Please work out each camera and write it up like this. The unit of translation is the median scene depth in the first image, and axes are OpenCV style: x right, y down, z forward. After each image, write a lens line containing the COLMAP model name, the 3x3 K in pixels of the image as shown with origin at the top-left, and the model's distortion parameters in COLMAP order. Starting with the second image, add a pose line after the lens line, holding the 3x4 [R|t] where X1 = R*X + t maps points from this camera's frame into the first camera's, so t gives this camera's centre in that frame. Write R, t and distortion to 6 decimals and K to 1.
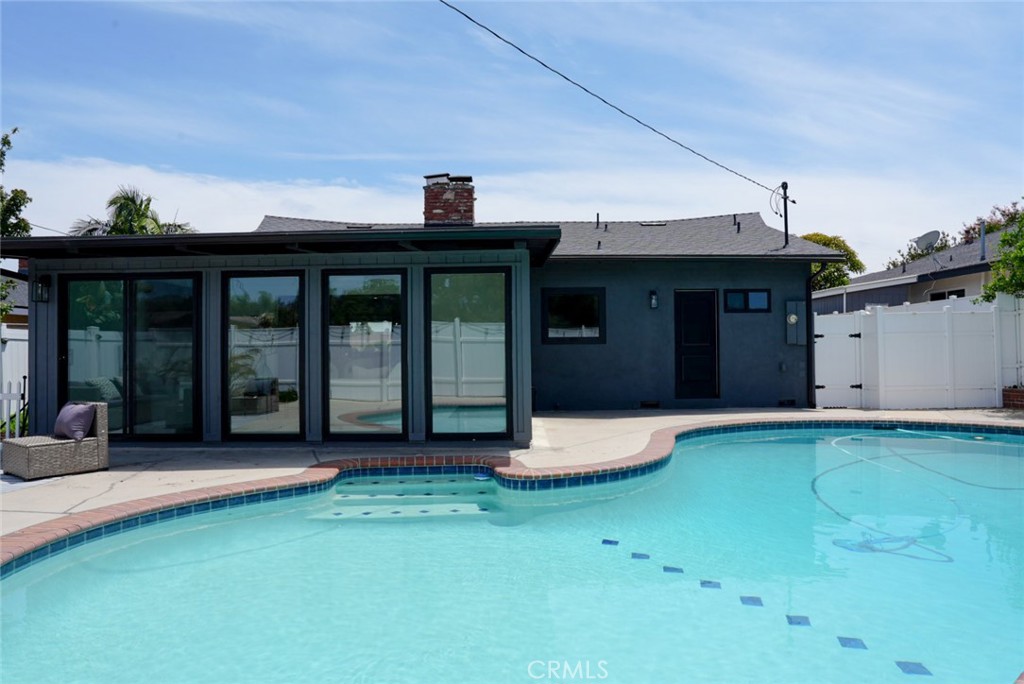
lens RADIAL K [[707.3, 0, 511.4], [0, 707.3, 341.3], [0, 0, 1]] dist [-0.109227, 0.079320]
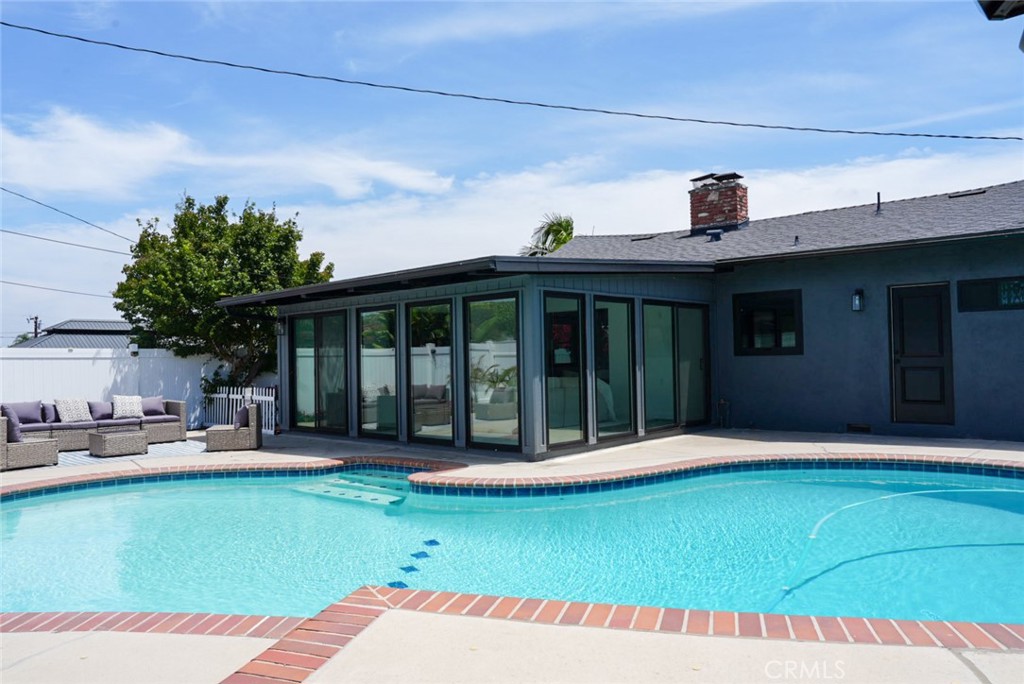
lens RADIAL K [[749.5, 0, 510.4], [0, 749.5, 339.4], [0, 0, 1]] dist [-0.053308, 0.003441]
pose [[0.741732, -0.021740, -0.670344, 0.471951], [0.019924, 0.999748, -0.010377, -0.012876], [0.670401, -0.005659, 0.741978, 0.090980]]
